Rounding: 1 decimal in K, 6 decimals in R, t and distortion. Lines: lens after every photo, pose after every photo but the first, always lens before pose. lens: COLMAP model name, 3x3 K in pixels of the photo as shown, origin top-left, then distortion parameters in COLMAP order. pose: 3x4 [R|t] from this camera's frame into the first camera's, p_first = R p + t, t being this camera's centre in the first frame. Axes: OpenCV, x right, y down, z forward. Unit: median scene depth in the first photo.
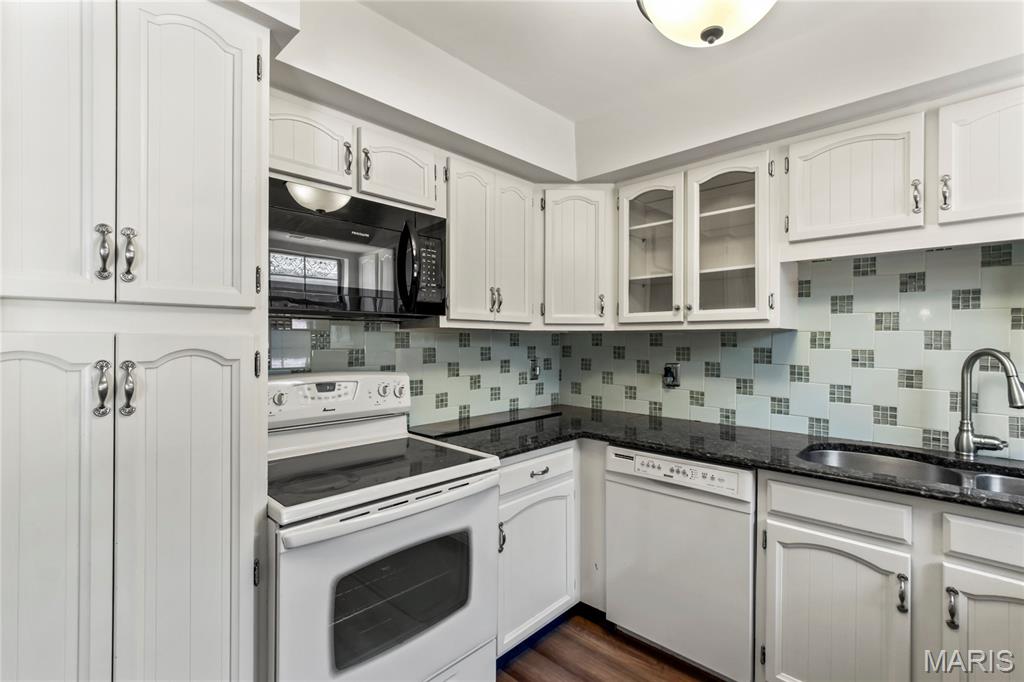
lens RADIAL K [[464.4, 0, 509.2], [0, 464.4, 333.7], [0, 0, 1]] dist [-0.001855, -0.001026]
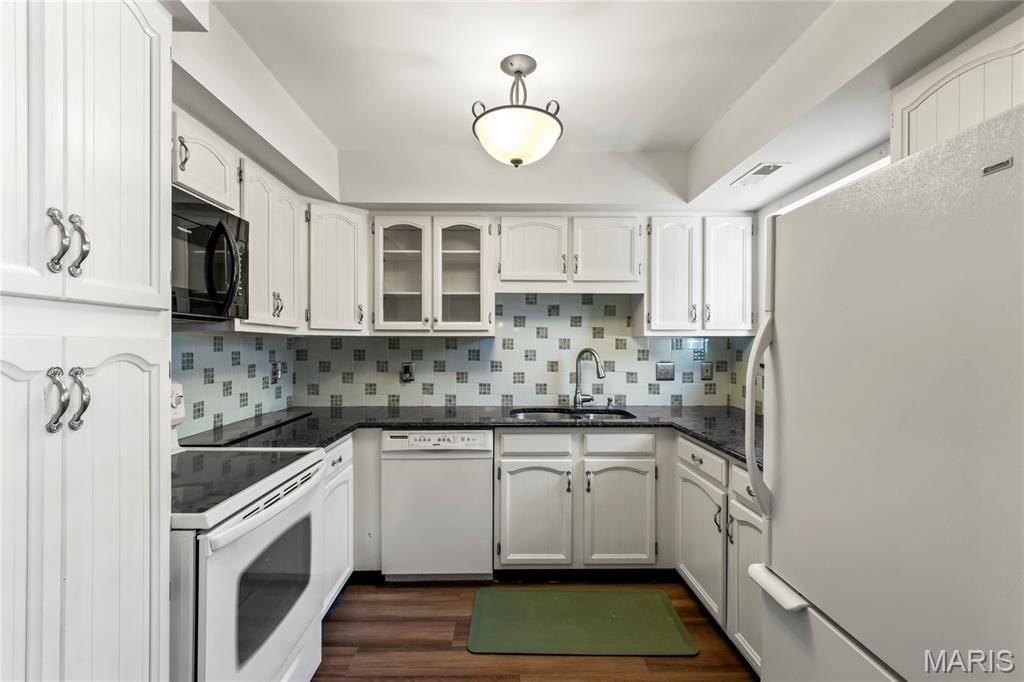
lens RADIAL K [[464.4, 0, 509.2], [0, 464.4, 333.7], [0, 0, 1]] dist [-0.001855, -0.001026]
pose [[0.707614, 0.015420, 0.706431, -0.419031], [-0.008946, 0.999877, -0.012864, -0.000674], [-0.706543, 0.002784, 0.707665, -0.094487]]
